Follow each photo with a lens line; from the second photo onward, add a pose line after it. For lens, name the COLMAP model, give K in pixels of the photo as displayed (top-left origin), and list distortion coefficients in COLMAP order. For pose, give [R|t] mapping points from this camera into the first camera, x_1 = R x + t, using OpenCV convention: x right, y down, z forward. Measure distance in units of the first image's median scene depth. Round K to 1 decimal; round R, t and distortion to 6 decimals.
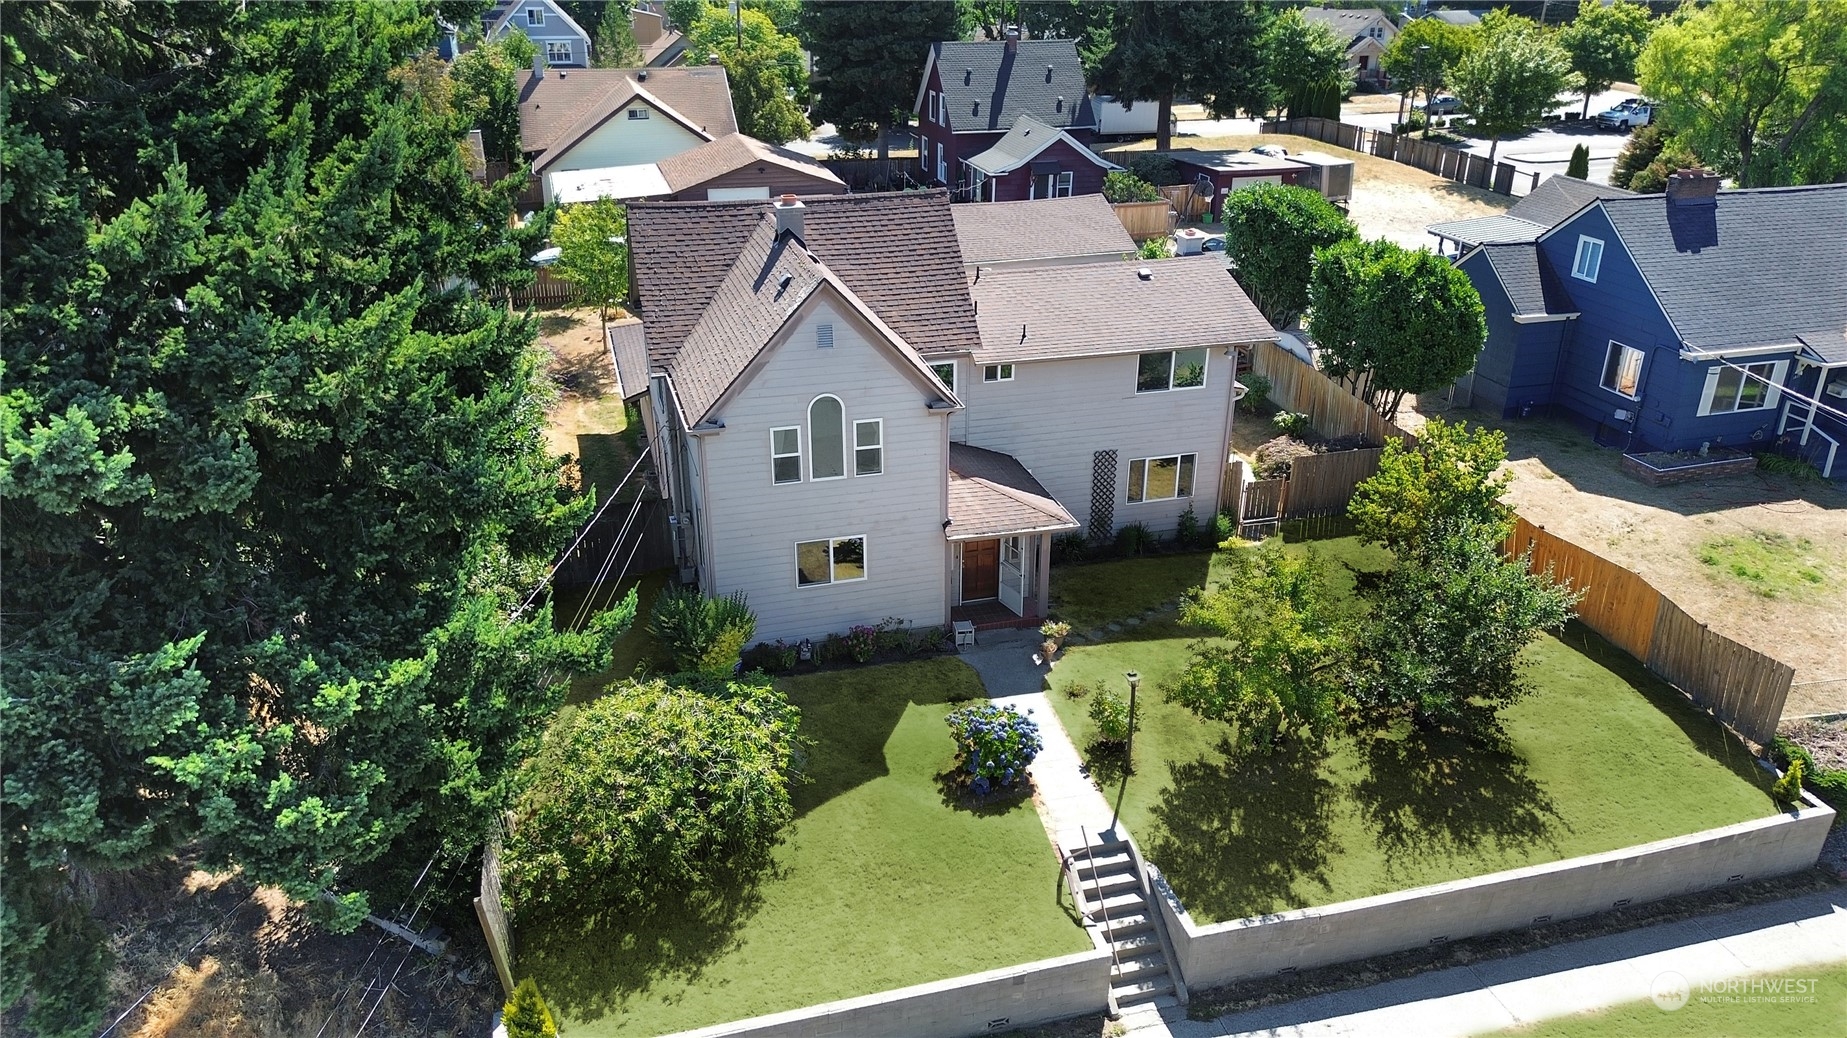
lens RADIAL K [[1321.7, 0, 922.4], [0, 1321.7, 520.3], [0, 0, 1]] dist [-0.005076, -0.001533]
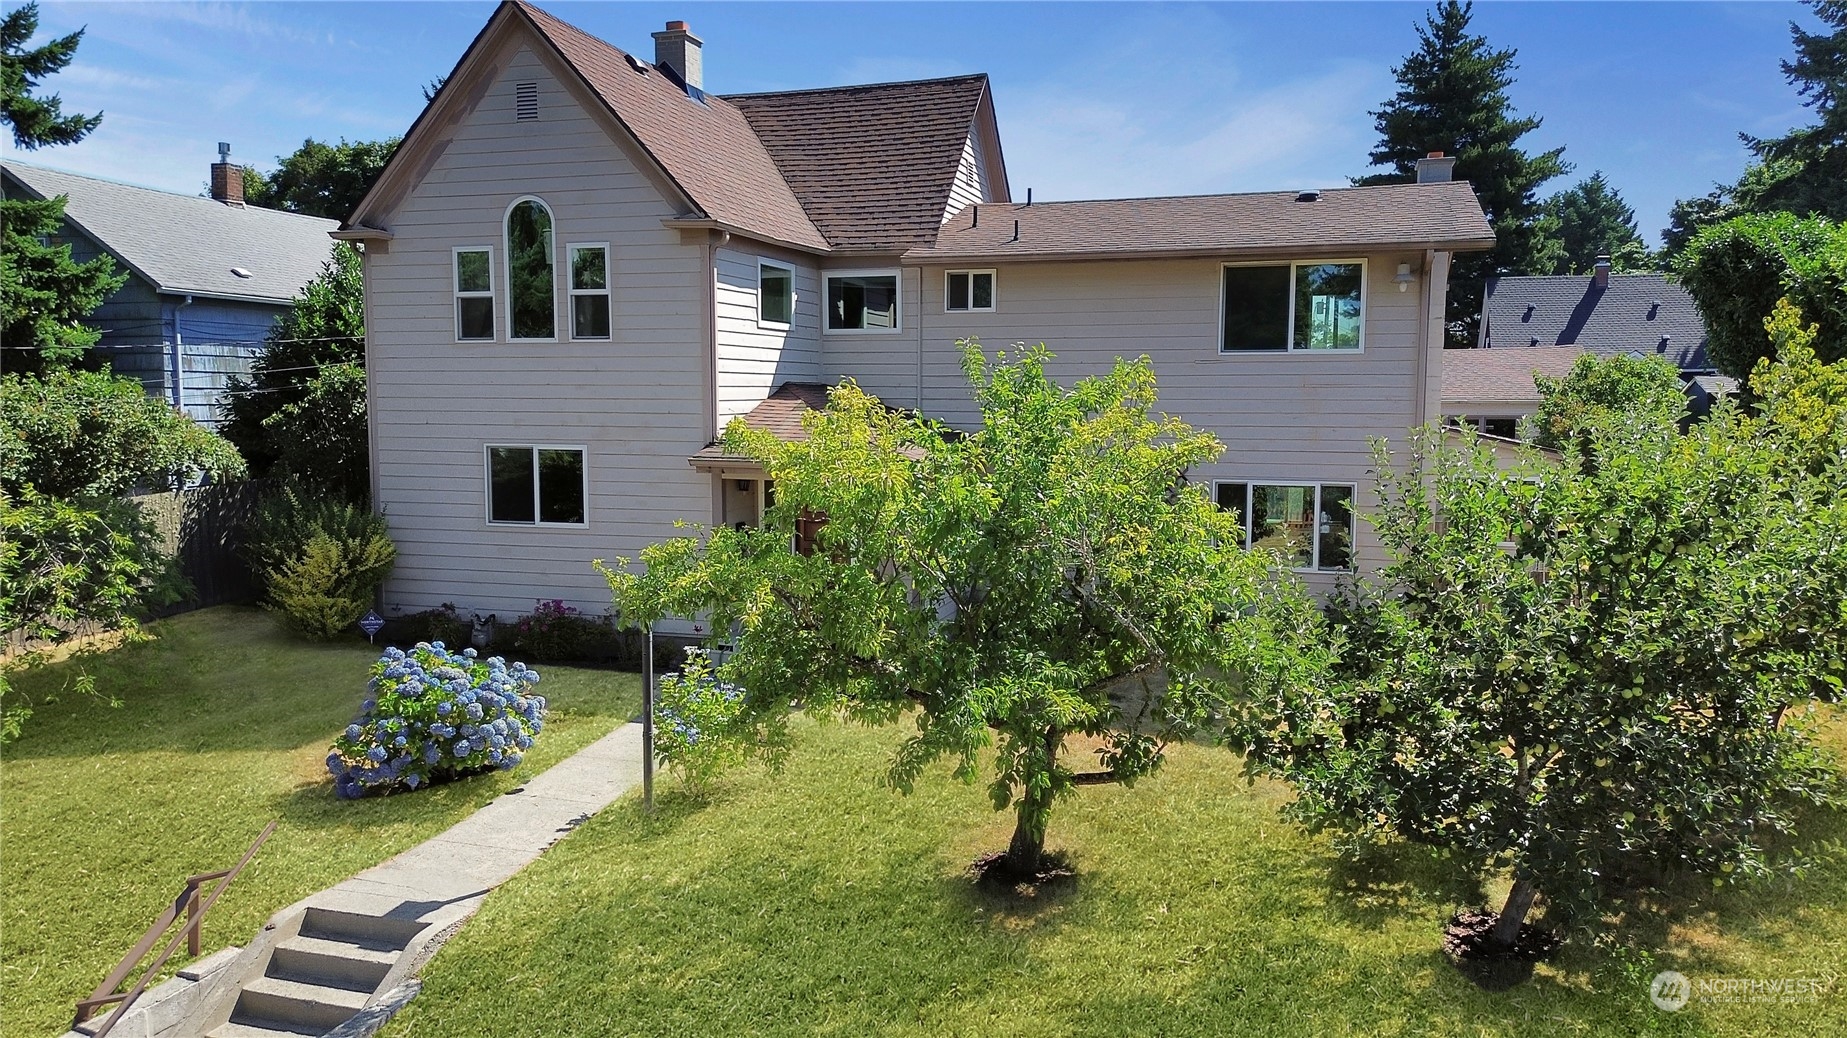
lens RADIAL K [[1321.7, 0, 922.5], [0, 1321.7, 519.5], [0, 0, 1]] dist [-0.005076, -0.001533]
pose [[0.831542, 0.040295, -0.553999, 0.441644], [-0.226613, 0.935199, -0.272120, 0.179827], [0.507134, 0.351823, 0.786788, 0.637240]]
